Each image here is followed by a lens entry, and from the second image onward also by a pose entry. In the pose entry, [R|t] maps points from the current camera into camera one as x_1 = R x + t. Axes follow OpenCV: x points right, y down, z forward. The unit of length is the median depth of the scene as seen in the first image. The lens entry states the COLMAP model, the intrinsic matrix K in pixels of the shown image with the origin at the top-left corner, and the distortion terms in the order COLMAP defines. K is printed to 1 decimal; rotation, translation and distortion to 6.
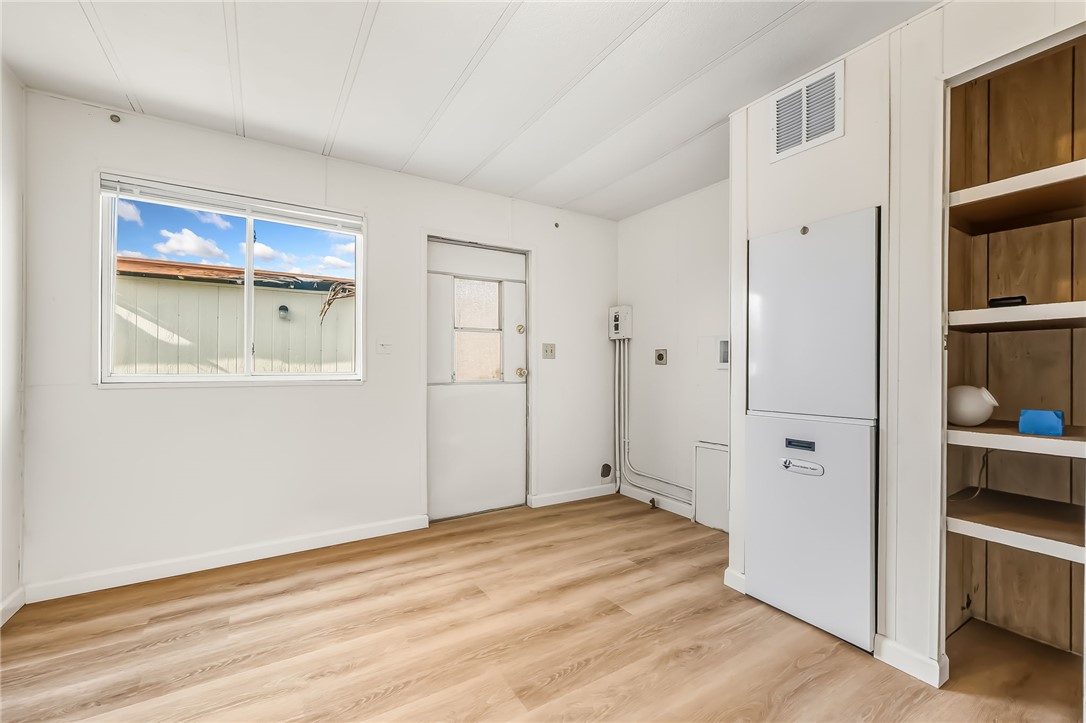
lens RADIAL K [[456.4, 0, 543.6], [0, 456.4, 362.7], [0, 0, 1]] dist [0.003725, 0.000251]
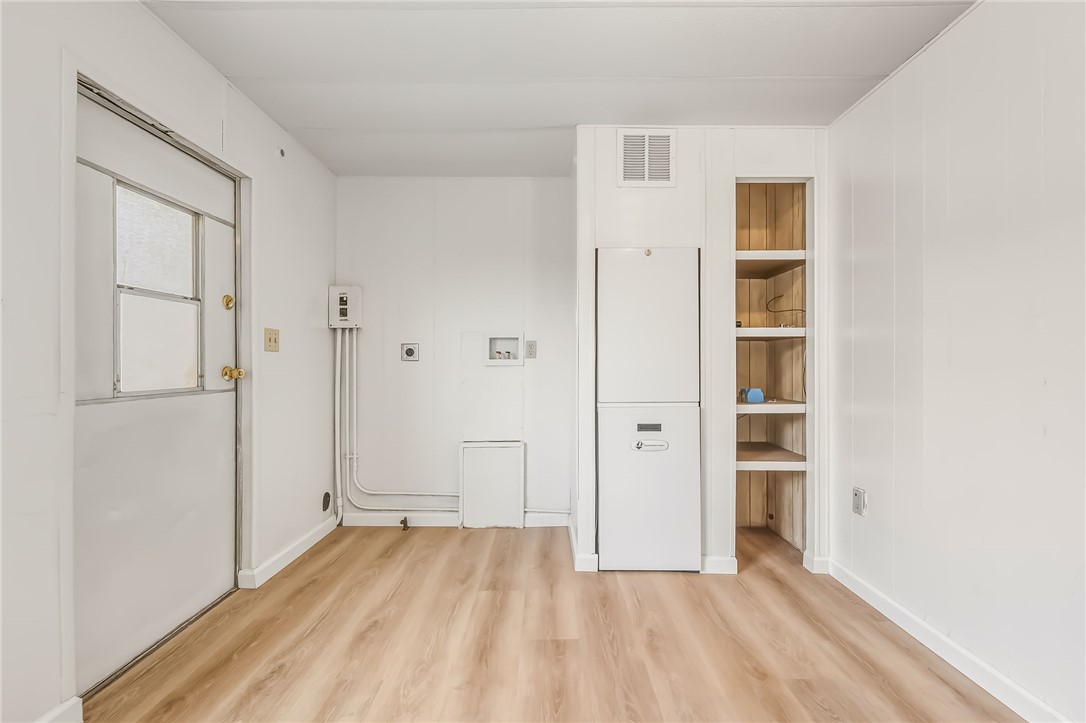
lens RADIAL K [[455.1, 0, 543.6], [0, 455.1, 359.3], [0, 0, 1]] dist [0.001019, -0.000021]
pose [[0.533258, 0.004369, 0.845941, -0.371021], [-0.006806, 0.999976, -0.000874, 0.000142], [-0.845925, -0.005291, 0.533276, 0.356614]]
